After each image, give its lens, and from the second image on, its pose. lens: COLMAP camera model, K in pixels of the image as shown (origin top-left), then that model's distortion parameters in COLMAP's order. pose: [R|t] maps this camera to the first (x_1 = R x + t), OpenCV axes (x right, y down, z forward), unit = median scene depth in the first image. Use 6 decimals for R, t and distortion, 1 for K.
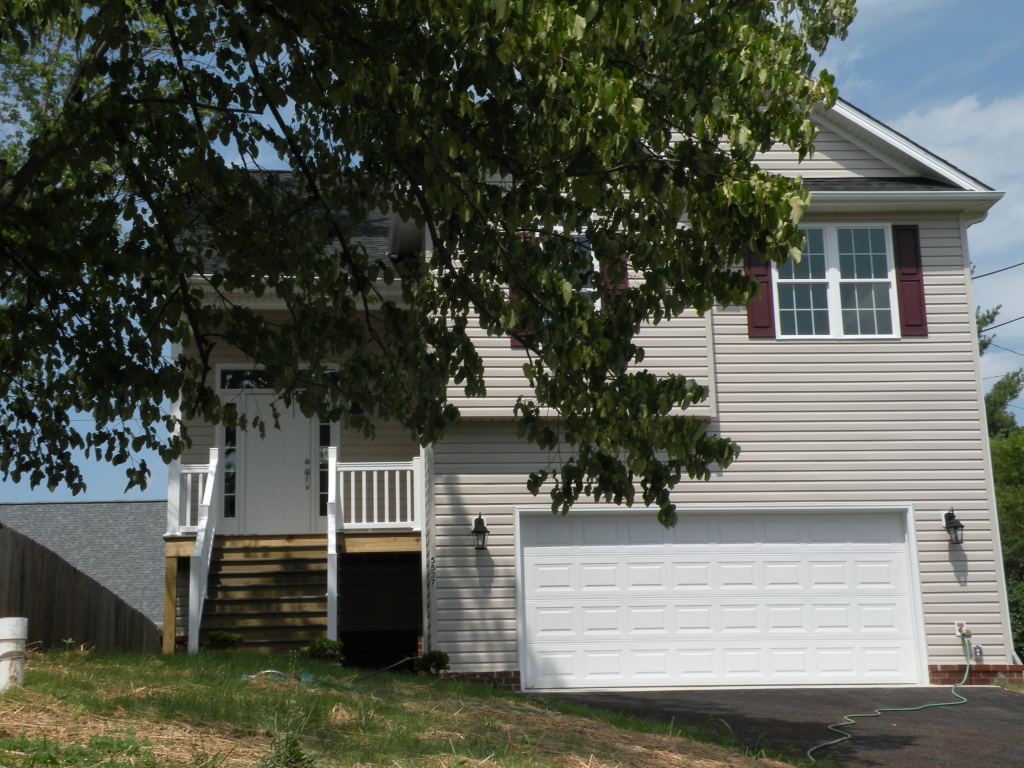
lens RADIAL K [[1633.6, 0, 512.0], [0, 1633.6, 384.0], [0, 0, 1]] dist [0.116331, 0.120609]
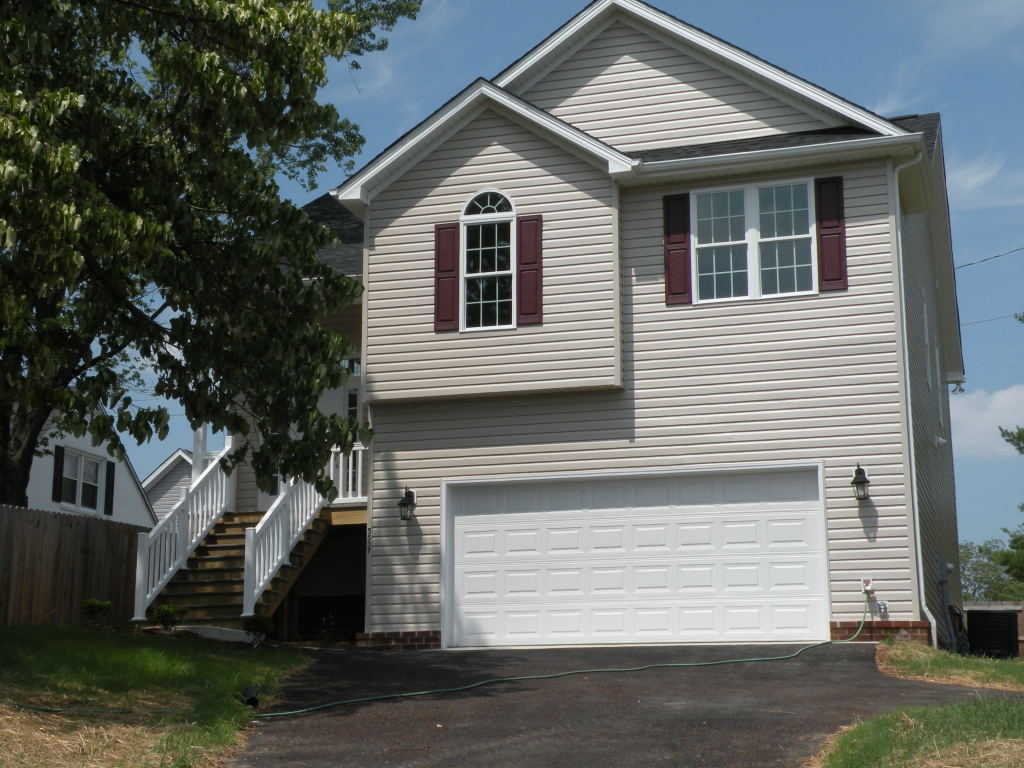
lens RADIAL K [[1633.6, 0, 512.0], [0, 1633.6, 384.0], [0, 0, 1]] dist [0.116331, 0.120609]
pose [[0.931176, -0.057119, -0.360068, 0.428389], [0.068232, 0.997503, 0.018218, -0.004346], [0.358128, -0.041532, 0.932748, 0.010556]]
